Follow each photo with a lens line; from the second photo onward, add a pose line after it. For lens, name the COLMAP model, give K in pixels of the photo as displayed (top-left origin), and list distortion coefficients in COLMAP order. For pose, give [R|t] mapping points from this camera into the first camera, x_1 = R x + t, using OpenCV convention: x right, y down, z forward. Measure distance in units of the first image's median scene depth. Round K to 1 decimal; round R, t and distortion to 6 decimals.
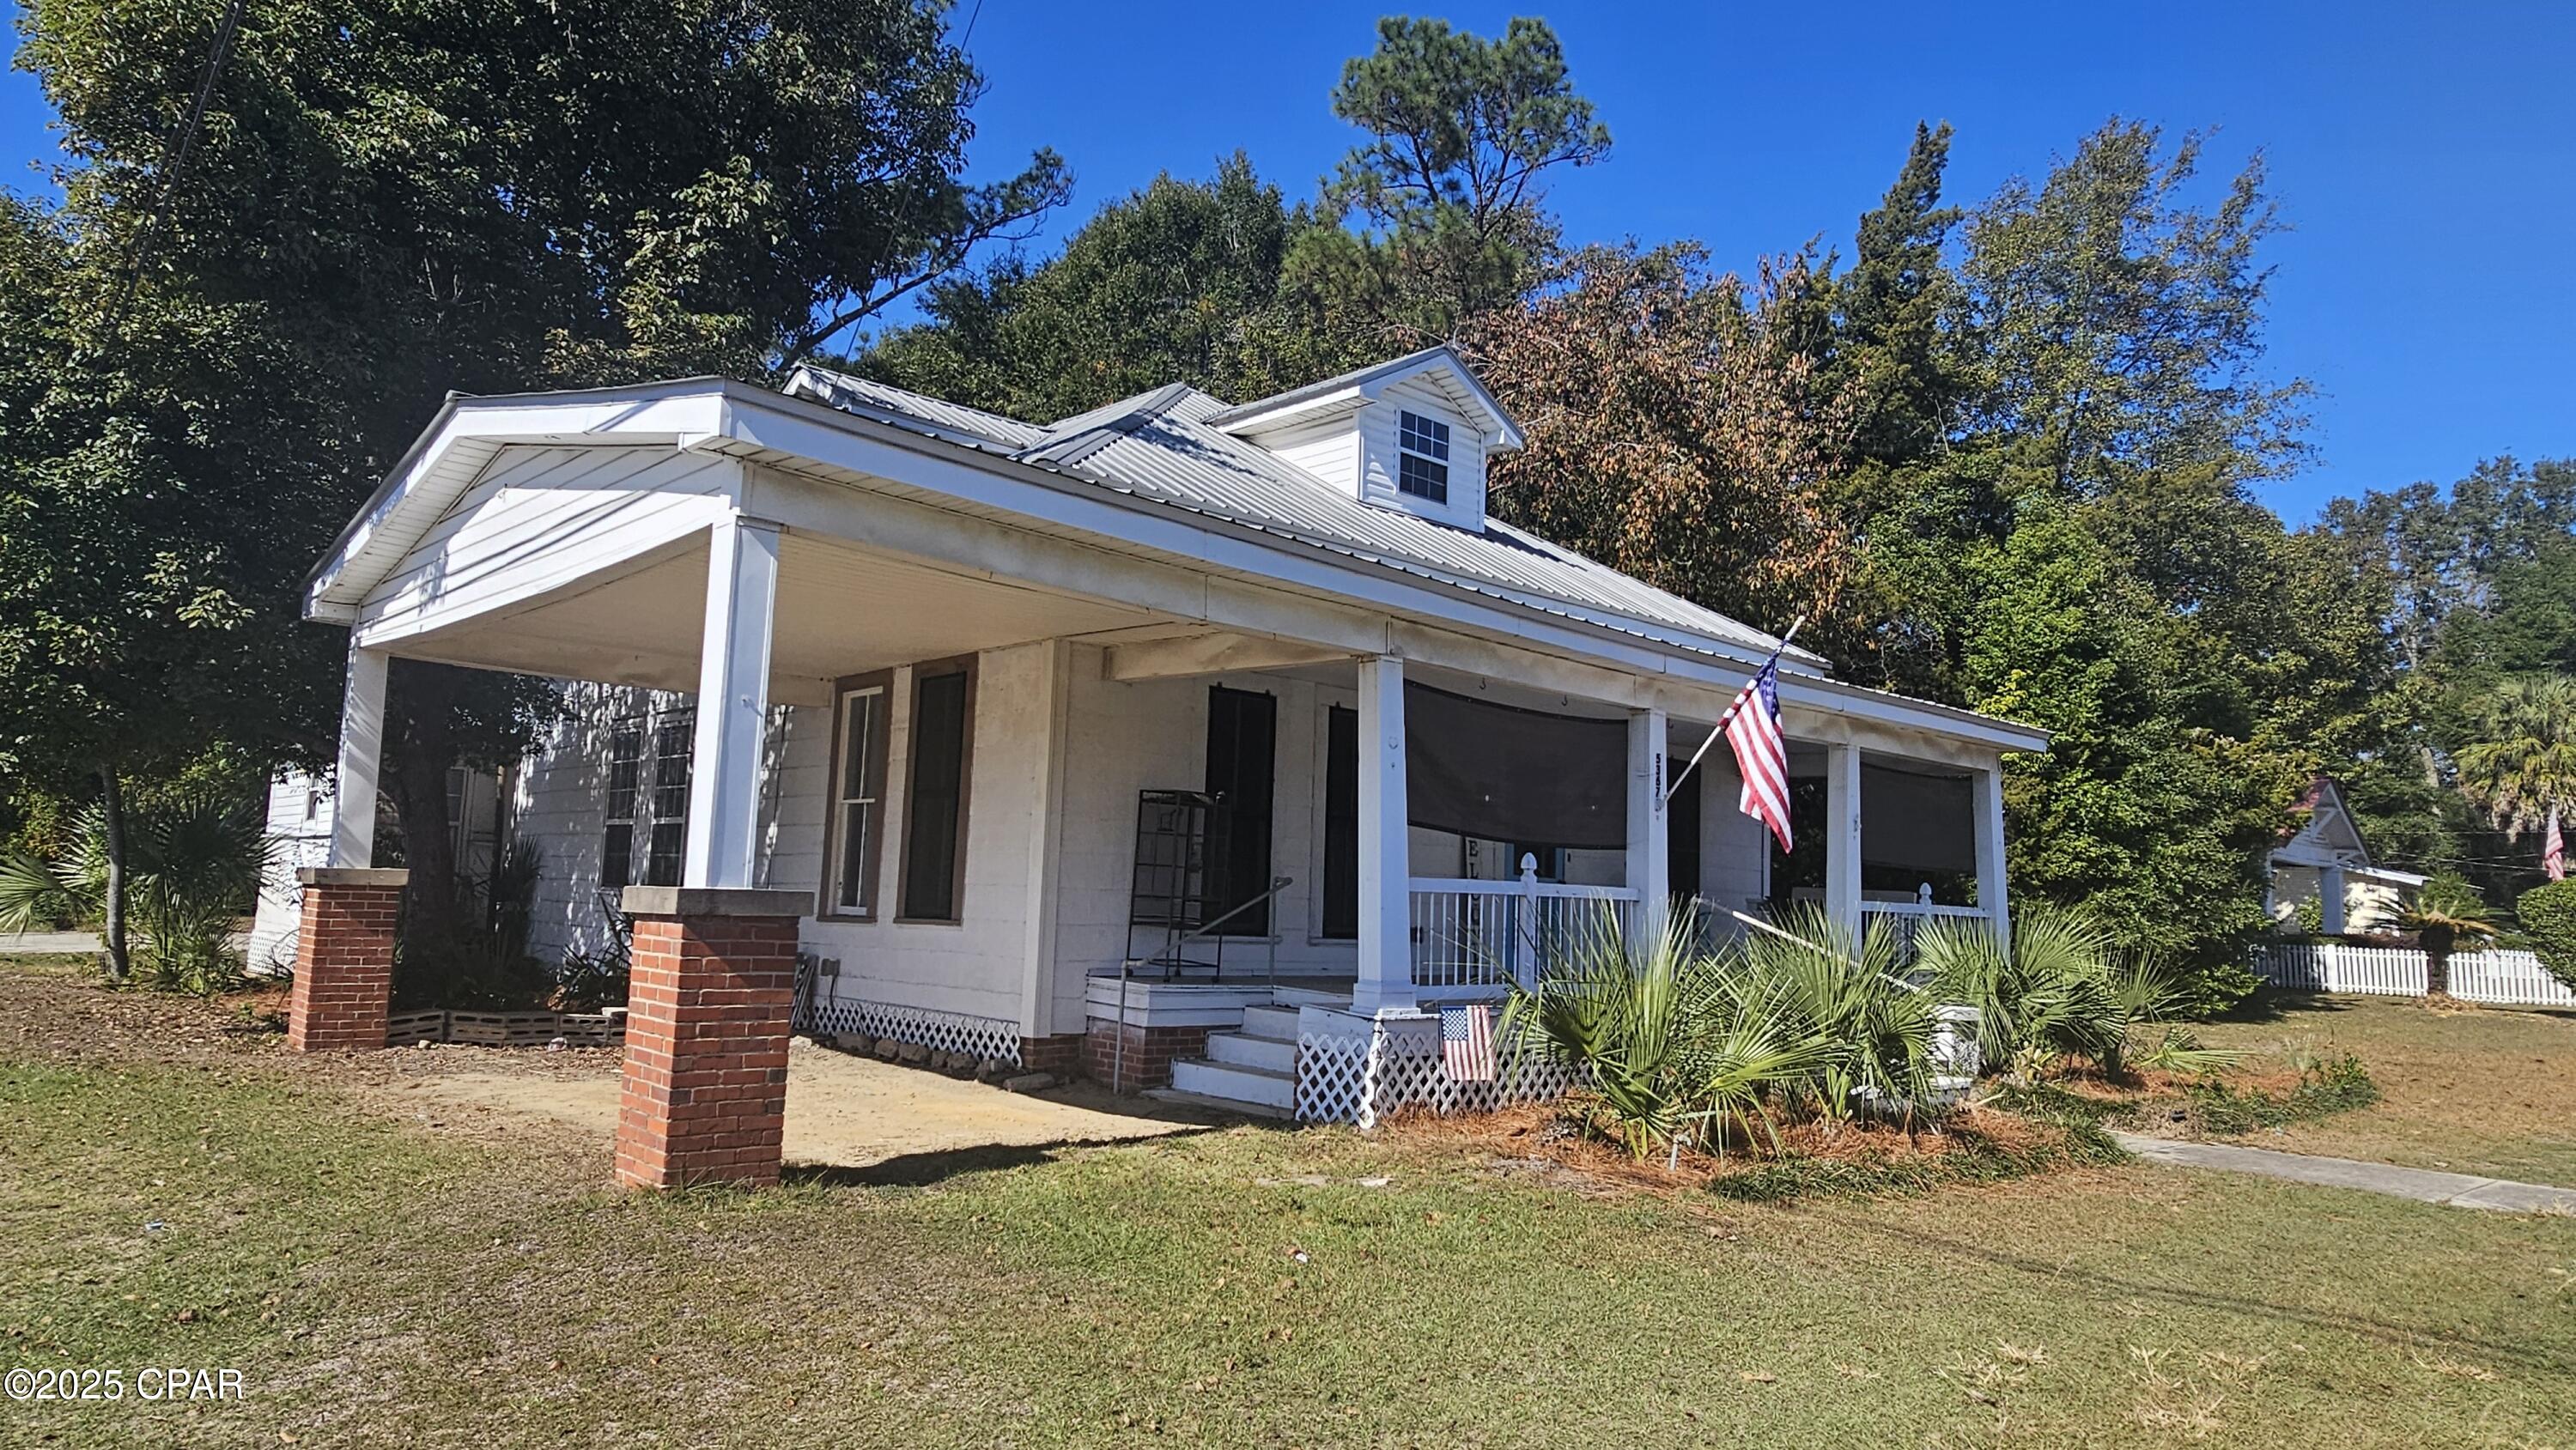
lens RADIAL K [[1591.9, 0, 1306.9], [0, 1591.9, 739.8], [0, 0, 1]] dist [-0.002780, 0.001230]
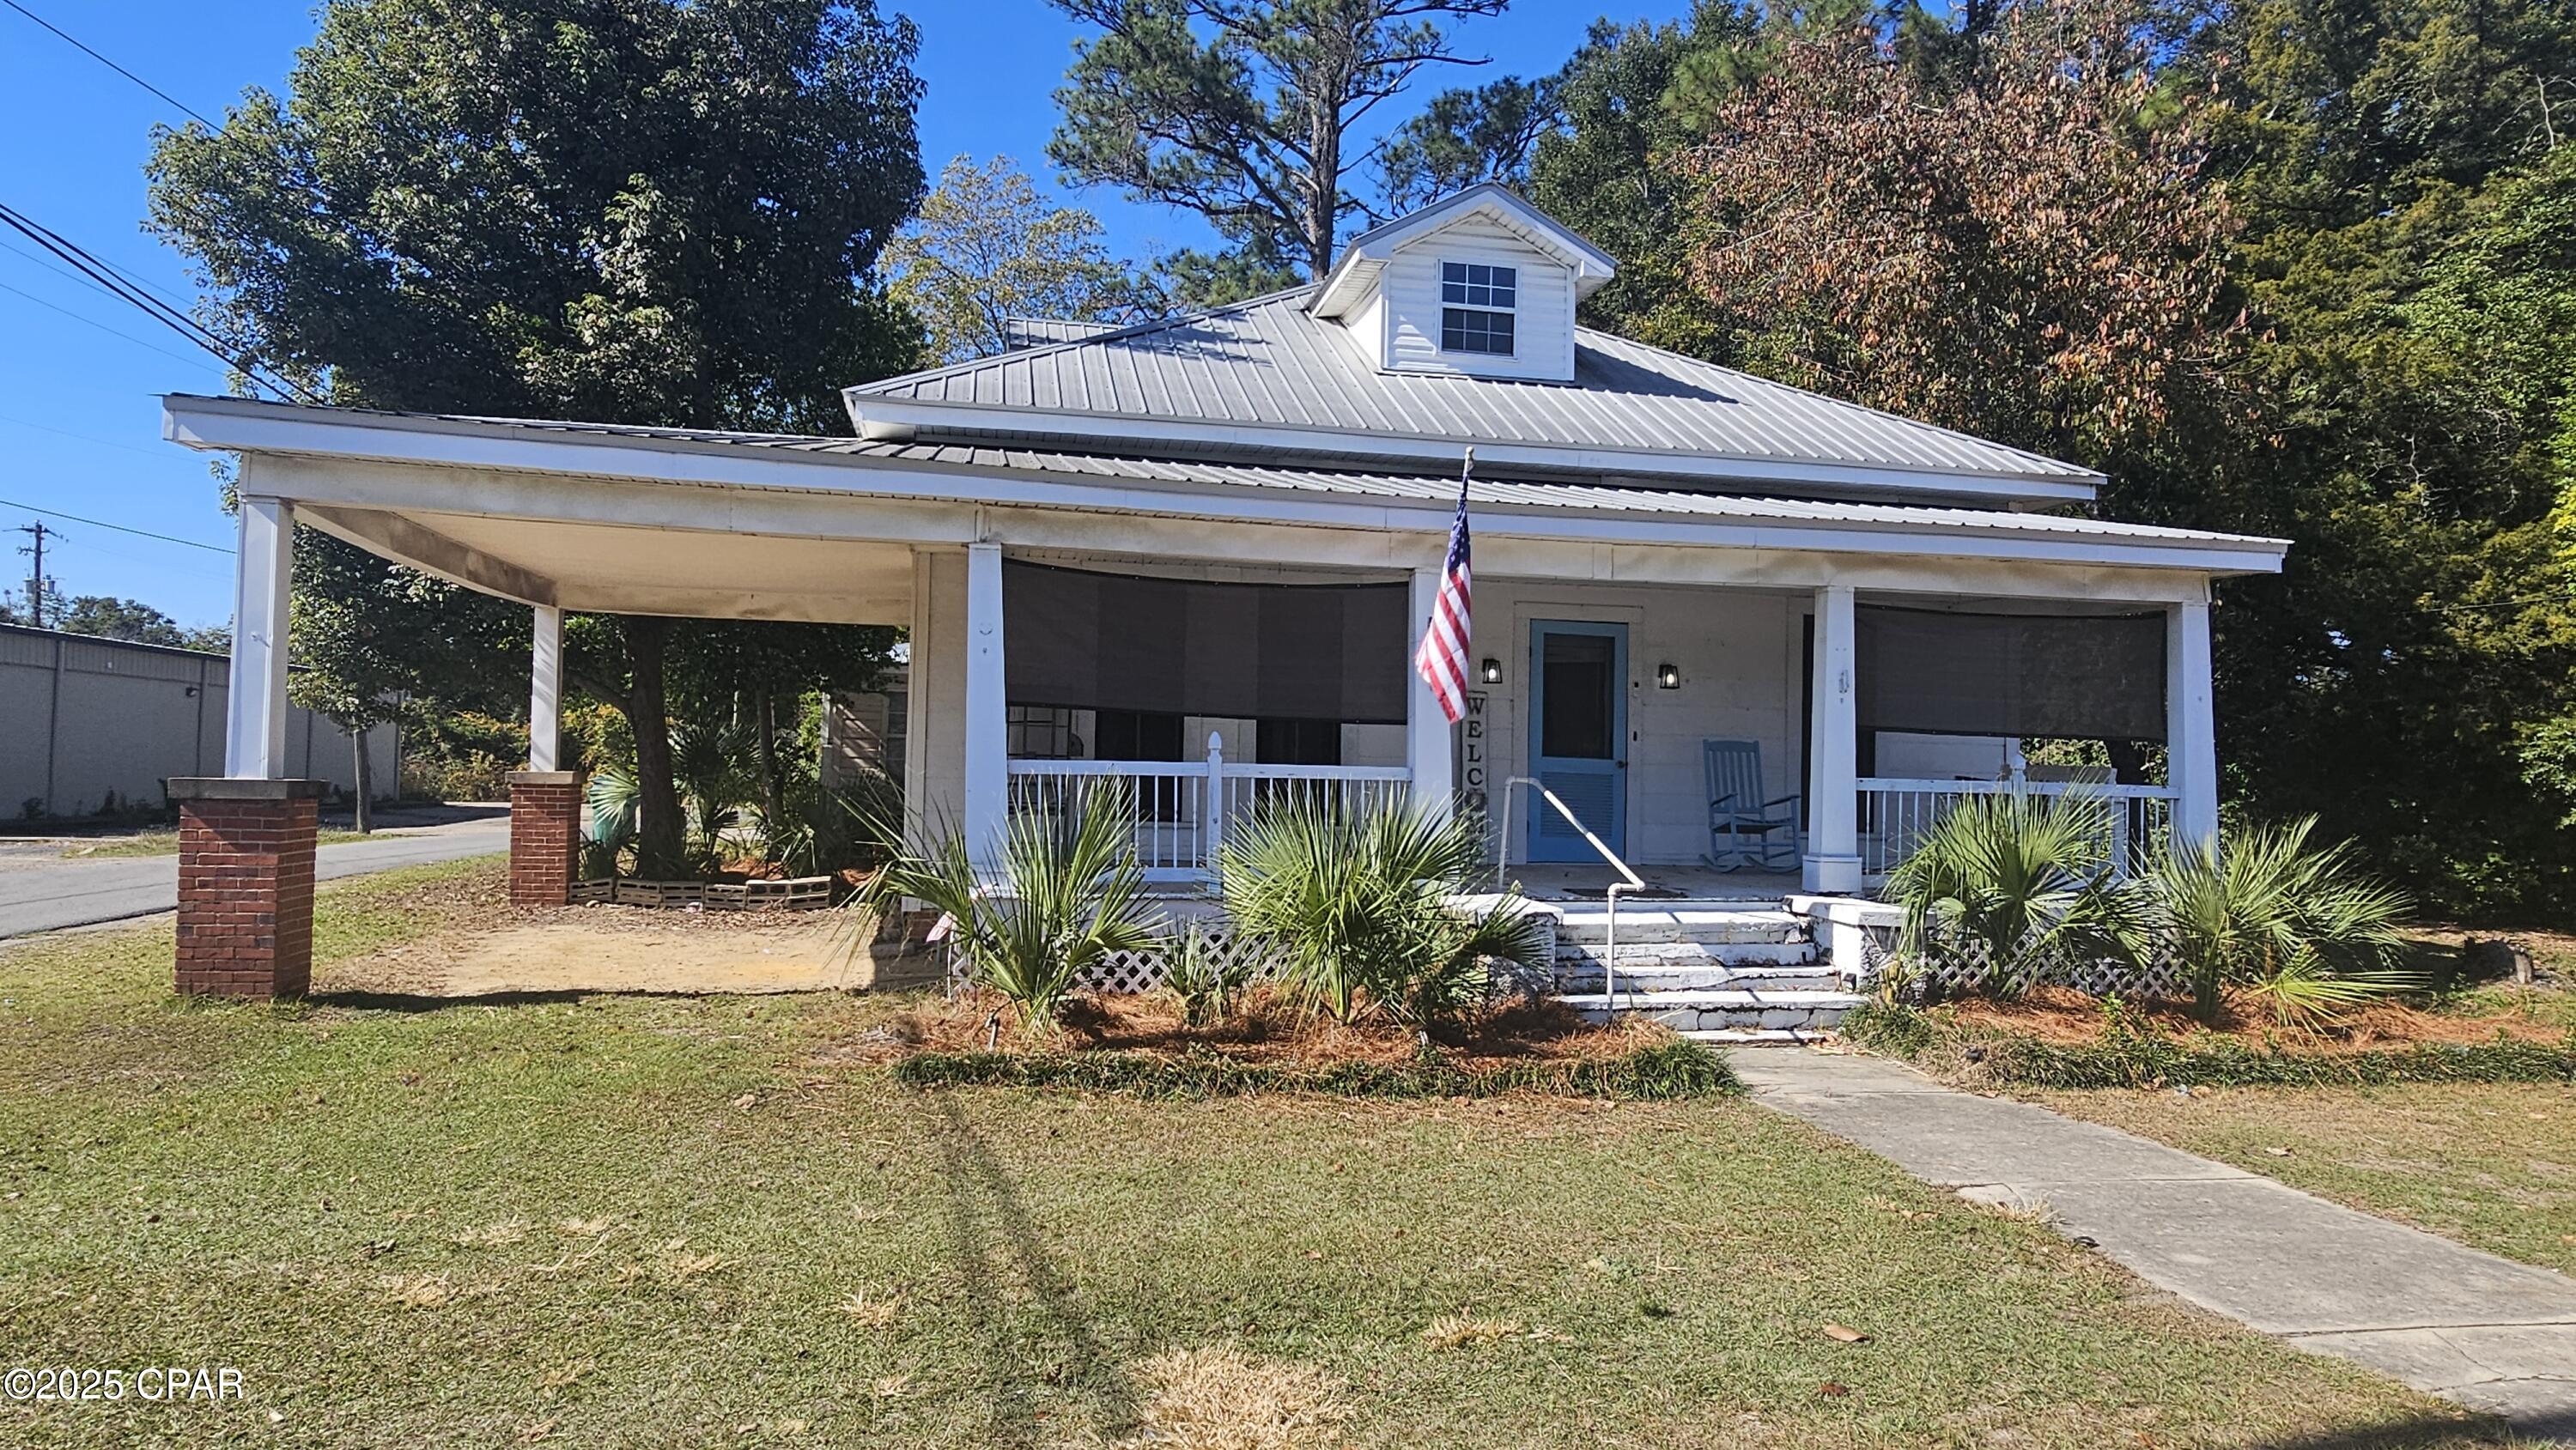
lens RADIAL K [[1591.9, 0, 1306.9], [0, 1591.9, 739.8], [0, 0, 1]] dist [-0.002780, 0.001230]
pose [[0.849368, -0.029333, -0.526986, 0.606337], [0.062213, 0.997058, 0.044774, 0.031630], [0.524122, -0.070815, 0.848694, 0.189861]]
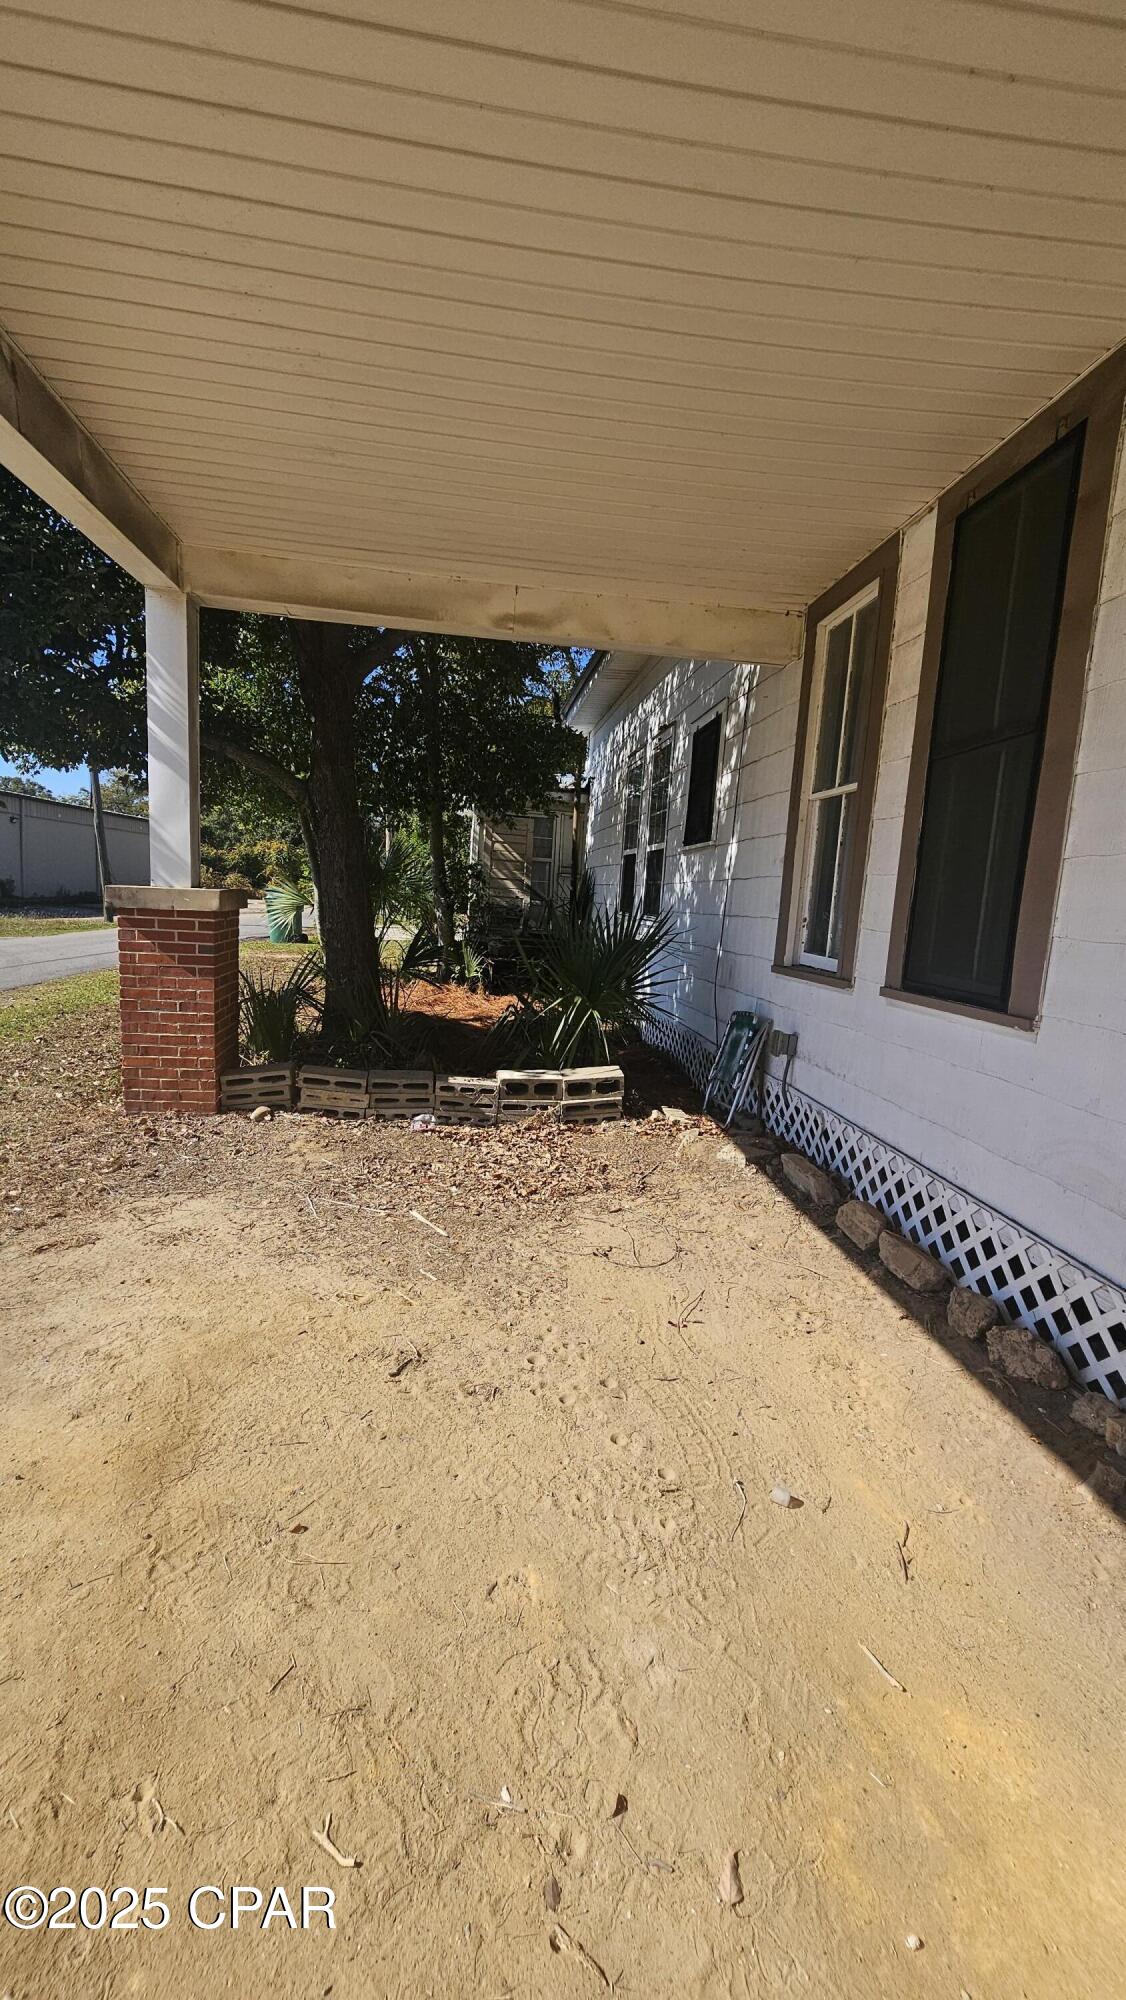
lens RADIAL K [[819.9, 0, 569.6], [0, 819.9, 997.5], [0, 0, 1]] dist [-0.002237, 0.000038]
pose [[0.808224, 0.085065, -0.582699, -0.186200], [0.032933, 0.981434, 0.188954, 0.059450], [0.587953, -0.171907, 0.790417, 0.731951]]
